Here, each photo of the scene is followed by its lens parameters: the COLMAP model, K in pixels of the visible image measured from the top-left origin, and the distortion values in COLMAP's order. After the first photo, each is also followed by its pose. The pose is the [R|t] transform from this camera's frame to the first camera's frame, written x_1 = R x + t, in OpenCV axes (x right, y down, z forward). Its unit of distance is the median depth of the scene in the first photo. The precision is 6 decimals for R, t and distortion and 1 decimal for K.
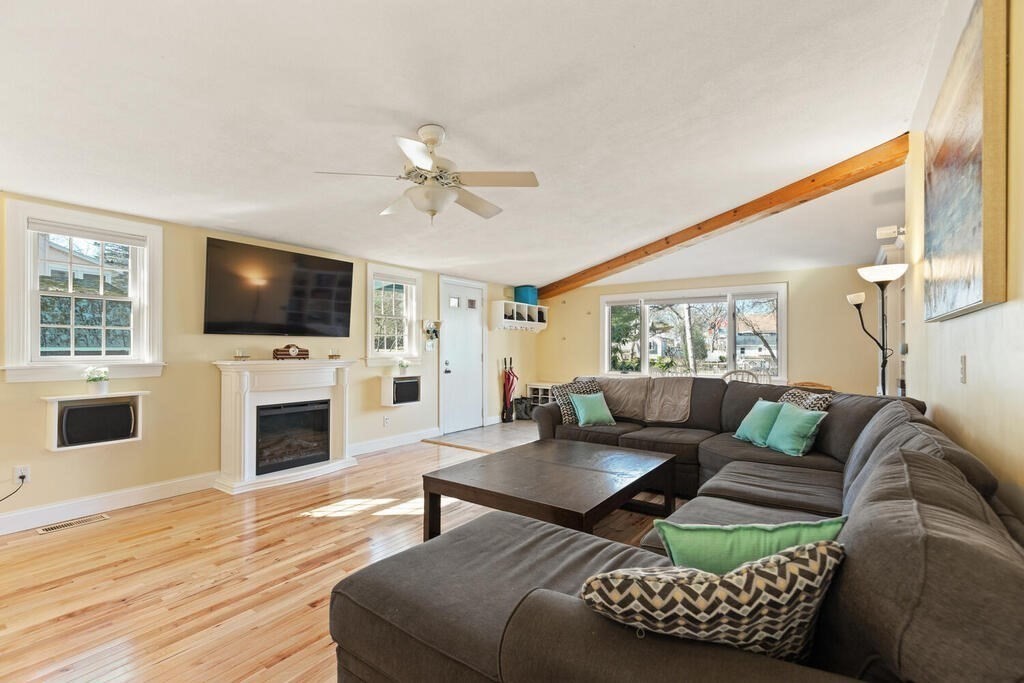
lens RADIAL K [[459.2, 0, 512.0], [0, 459.2, 341.5], [0, 0, 1]] dist [-0.000655, -0.000159]
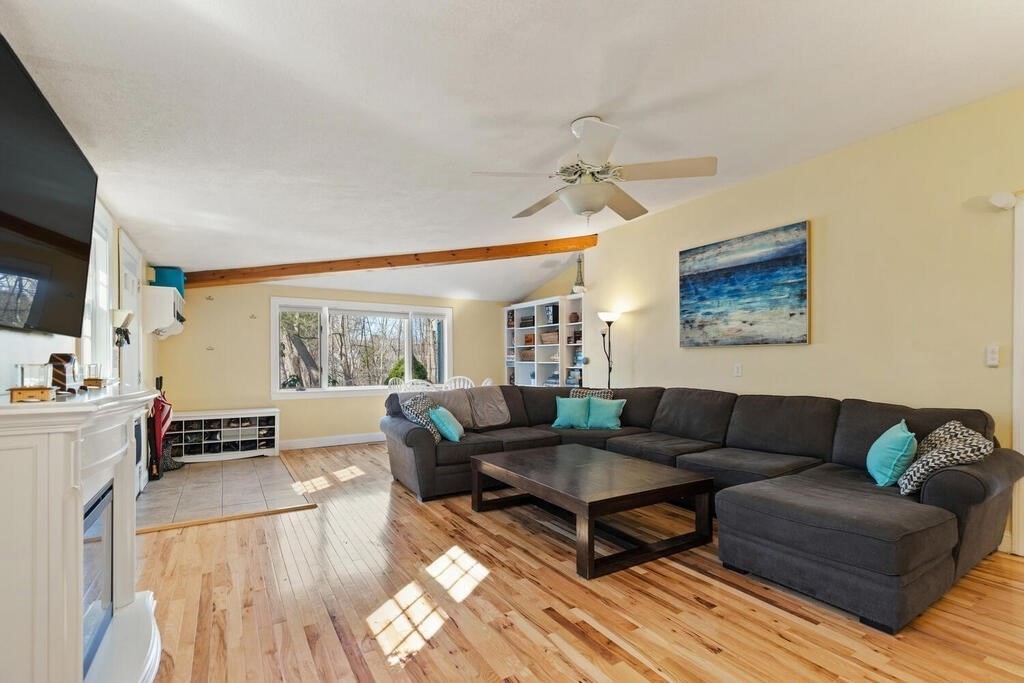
lens RADIAL K [[464.7, 0, 512.7], [0, 464.7, 351.6], [0, 0, 1]] dist [0.001730, -0.000374]
pose [[0.396851, 0.015144, 0.917758, -0.733969], [-0.011923, 0.999865, -0.011343, 0.004076], [-0.917806, -0.006441, 0.396978, 0.517230]]
